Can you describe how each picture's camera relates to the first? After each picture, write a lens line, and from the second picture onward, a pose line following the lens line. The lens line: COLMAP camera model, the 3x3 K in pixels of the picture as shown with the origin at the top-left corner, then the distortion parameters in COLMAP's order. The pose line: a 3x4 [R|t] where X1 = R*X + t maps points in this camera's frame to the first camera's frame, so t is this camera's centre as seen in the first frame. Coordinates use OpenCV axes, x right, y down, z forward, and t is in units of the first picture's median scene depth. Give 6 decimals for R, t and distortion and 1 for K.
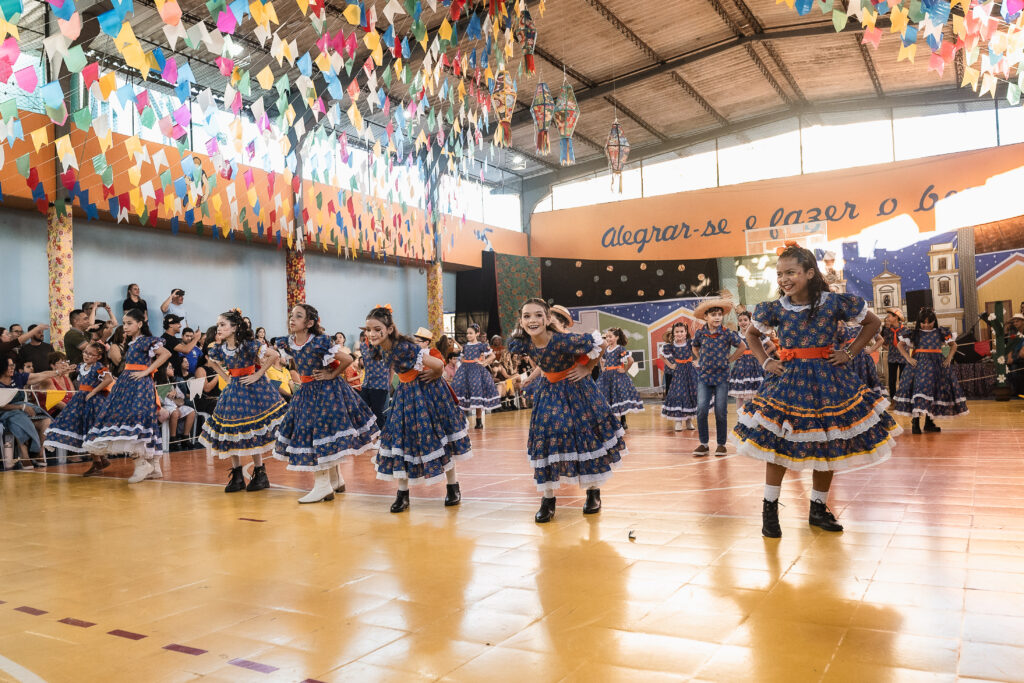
lens RADIAL K [[818.0, 0, 472.0], [0, 818.0, 364.7], [0, 0, 1]] dist [-0.060929, 0.036525]
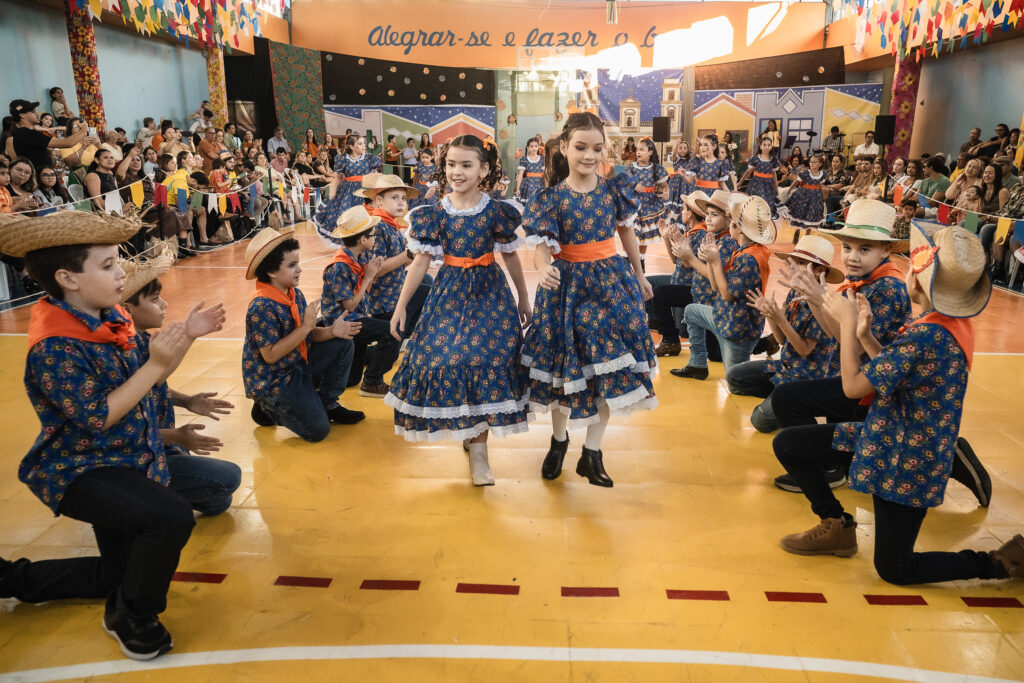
lens RADIAL K [[701.6, 0, 532.4], [0, 701.6, 340.4], [0, 0, 1]] dist [-0.066337, 0.045354]
pose [[0.862724, -0.088299, 0.497907, -0.153172], [-0.046419, 0.966651, 0.251856, -0.014466], [-0.503541, -0.240395, 0.829854, 0.086677]]
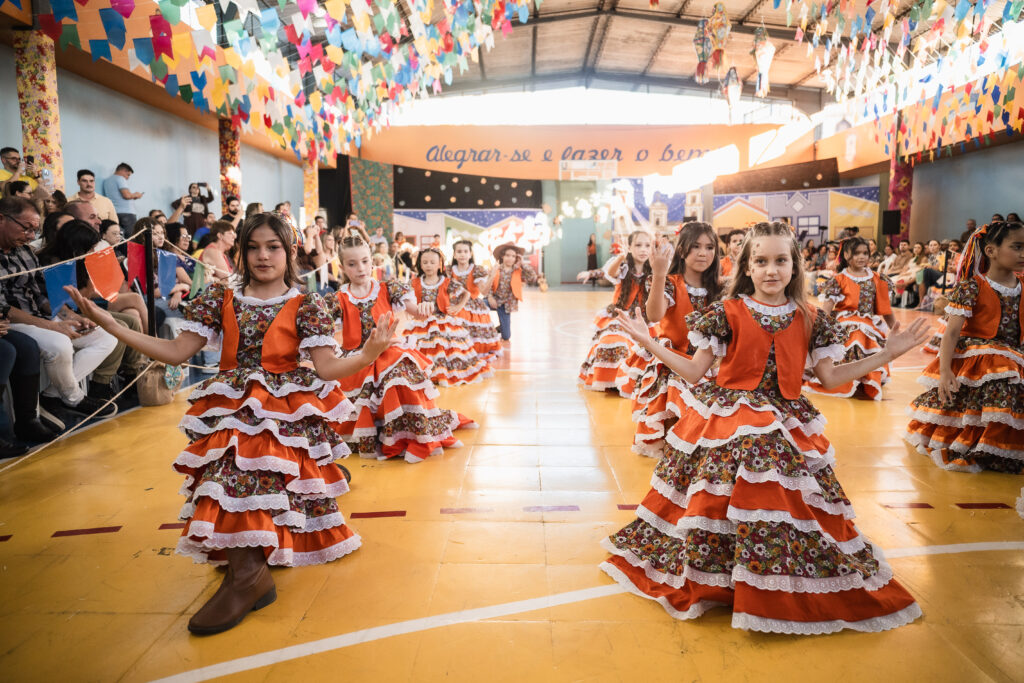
lens RADIAL K [[634.3, 0, 517.2], [0, 634.3, 331.7], [0, 0, 1]] dist [-0.063075, 0.047187]
pose [[0.858626, -0.022286, 0.512118, -0.243583], [-0.035224, 0.994128, 0.102319, 0.008233], [-0.511391, -0.105893, 0.852799, 0.122056]]
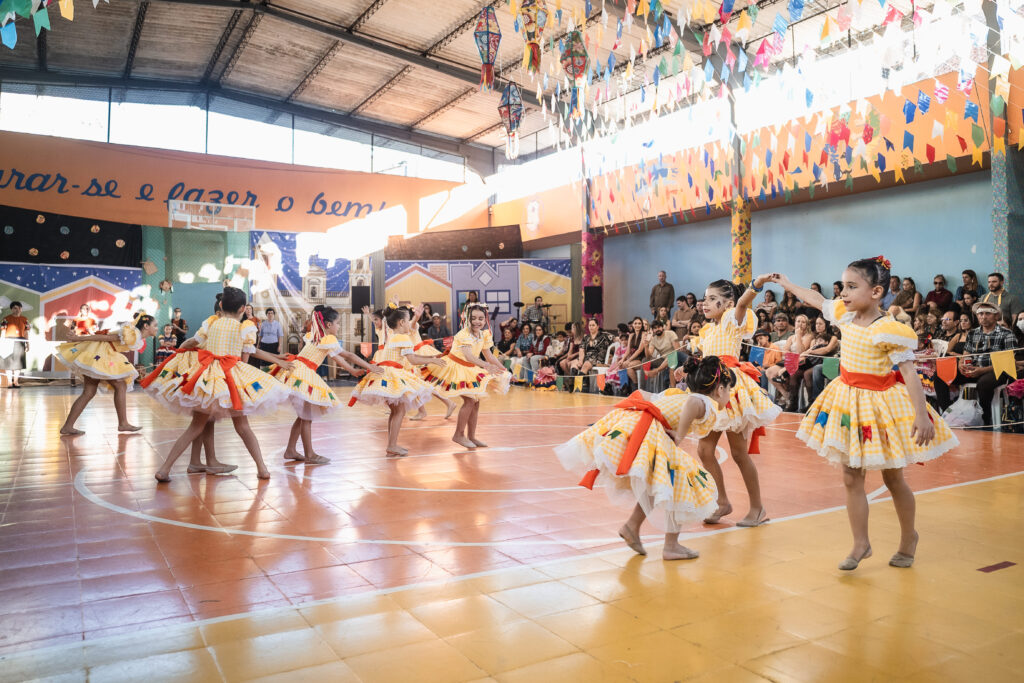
lens RADIAL K [[769.6, 0, 539.7], [0, 769.6, 304.6], [0, 0, 1]] dist [-0.048290, 0.035559]
pose [[0.442031, 0.078642, 0.893546, -0.225389], [-0.023451, 0.996822, -0.076130, 0.007052], [-0.896693, 0.012697, 0.442470, 0.236609]]
